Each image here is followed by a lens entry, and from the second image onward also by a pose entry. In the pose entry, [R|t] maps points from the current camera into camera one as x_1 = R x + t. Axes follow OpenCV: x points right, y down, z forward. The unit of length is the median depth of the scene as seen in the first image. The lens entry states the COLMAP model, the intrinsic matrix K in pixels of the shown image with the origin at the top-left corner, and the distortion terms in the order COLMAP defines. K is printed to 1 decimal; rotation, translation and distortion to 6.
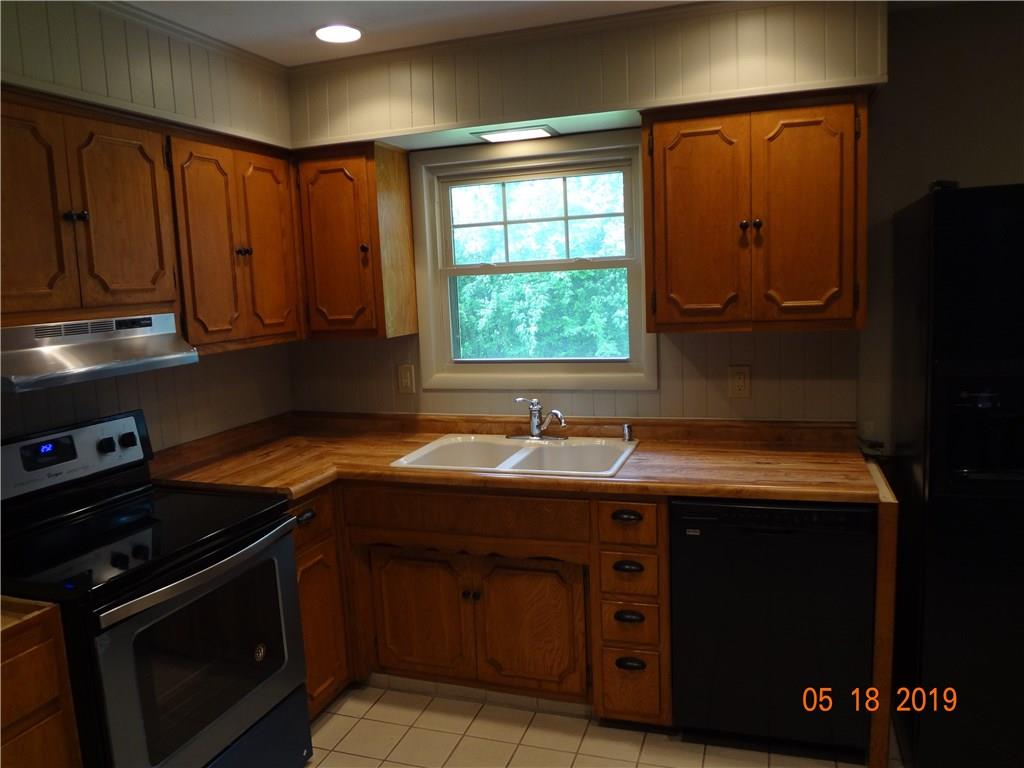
lens RADIAL K [[755.5, 0, 512.0], [0, 755.5, 384.0], [0, 0, 1]] dist [-0.060602, 0.011611]
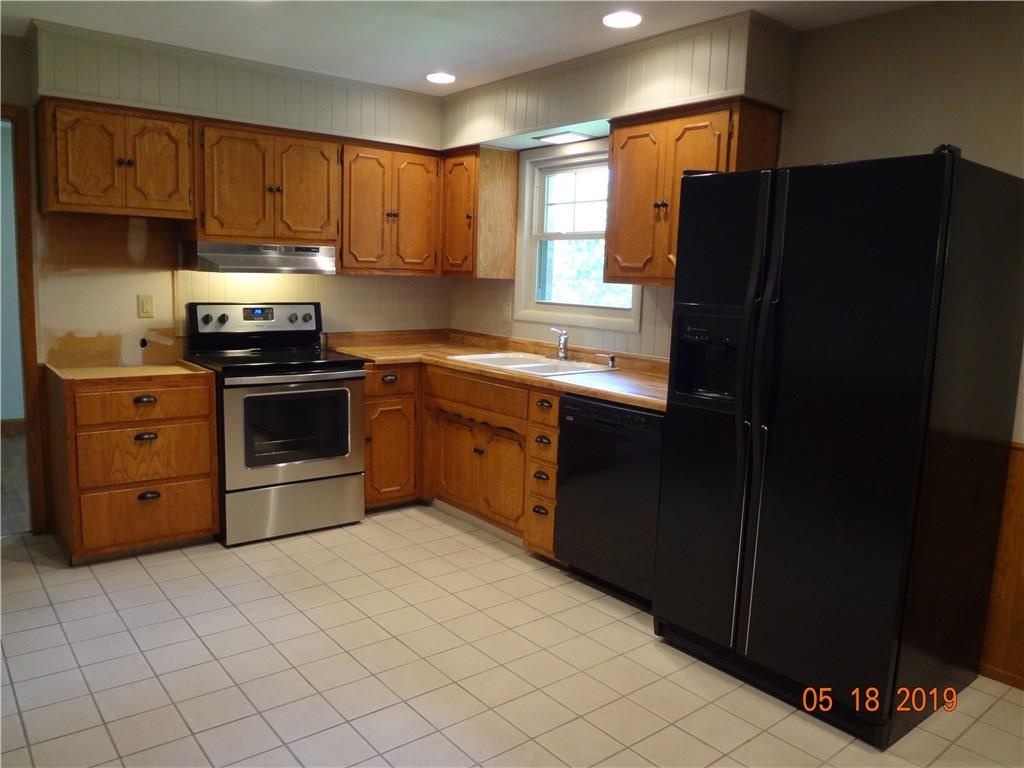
lens RADIAL K [[755.5, 0, 512.0], [0, 755.5, 384.0], [0, 0, 1]] dist [-0.060602, 0.011611]
pose [[0.843413, 0.146599, -0.516879, 0.762011], [-0.139778, 0.988797, 0.052365, 0.063689], [0.518765, 0.028083, 0.854455, -0.243922]]
